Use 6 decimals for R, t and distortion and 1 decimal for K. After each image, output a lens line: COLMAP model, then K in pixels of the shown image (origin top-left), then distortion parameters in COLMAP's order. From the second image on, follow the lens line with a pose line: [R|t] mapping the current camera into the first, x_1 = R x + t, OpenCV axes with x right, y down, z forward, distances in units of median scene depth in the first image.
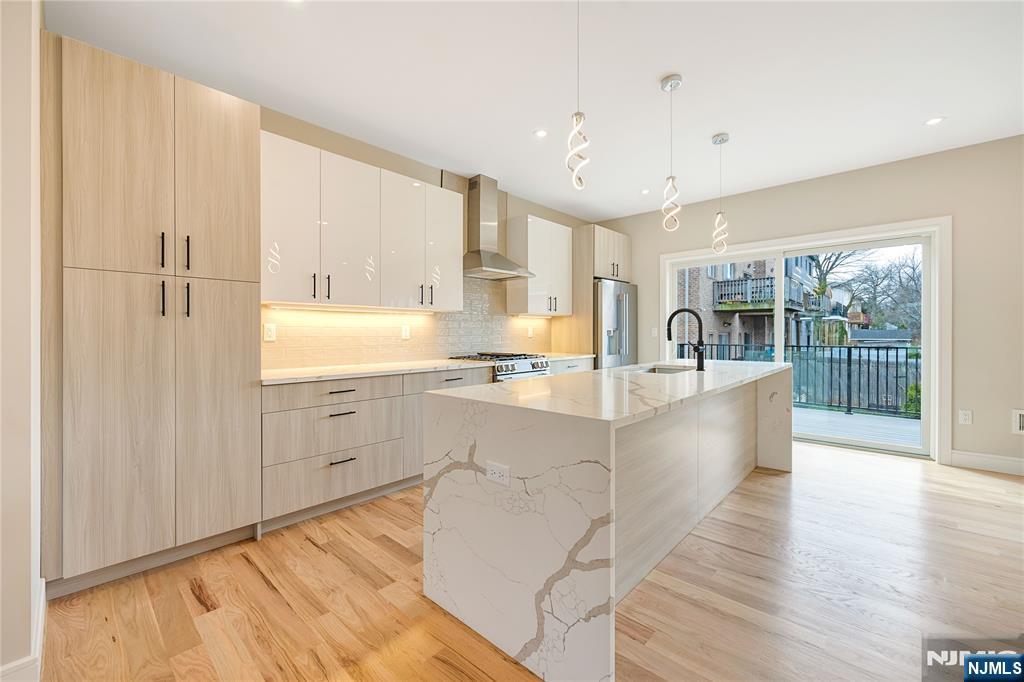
lens RADIAL K [[418.1, 0, 508.3], [0, 418.1, 334.1], [0, 0, 1]] dist [0.001802, 0.000040]
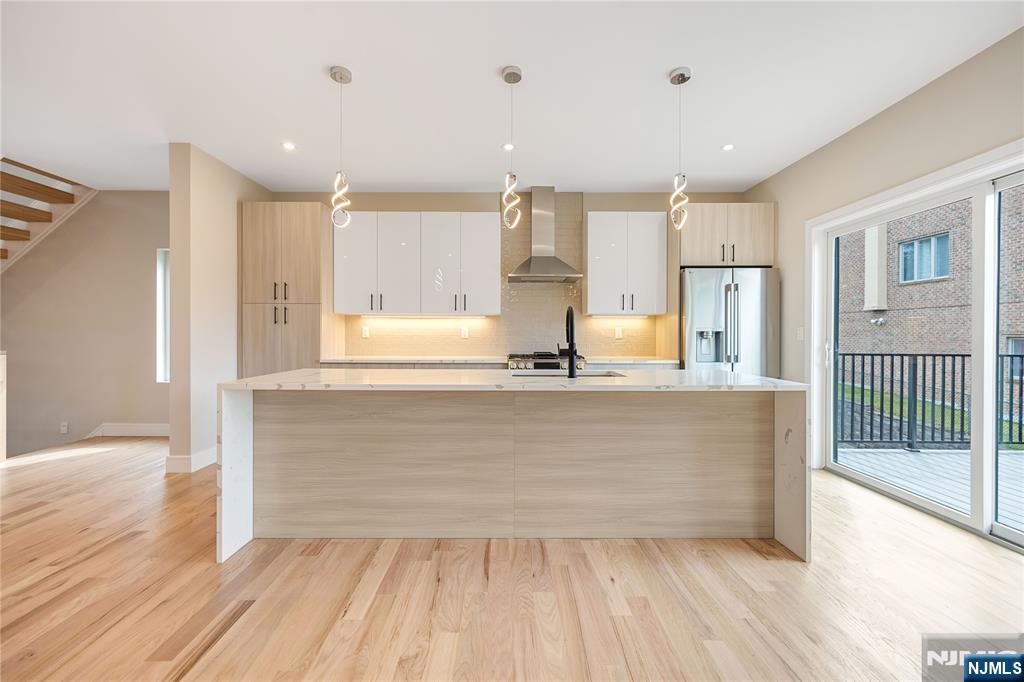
lens RADIAL K [[418.1, 0, 505.2], [0, 418.1, 339.4], [0, 0, 1]] dist [0.001802, 0.000040]
pose [[0.678636, 0.014275, -0.734336, 0.807525], [-0.006887, 0.999891, 0.013073, -0.001078], [0.734442, -0.003814, 0.678661, 0.253048]]
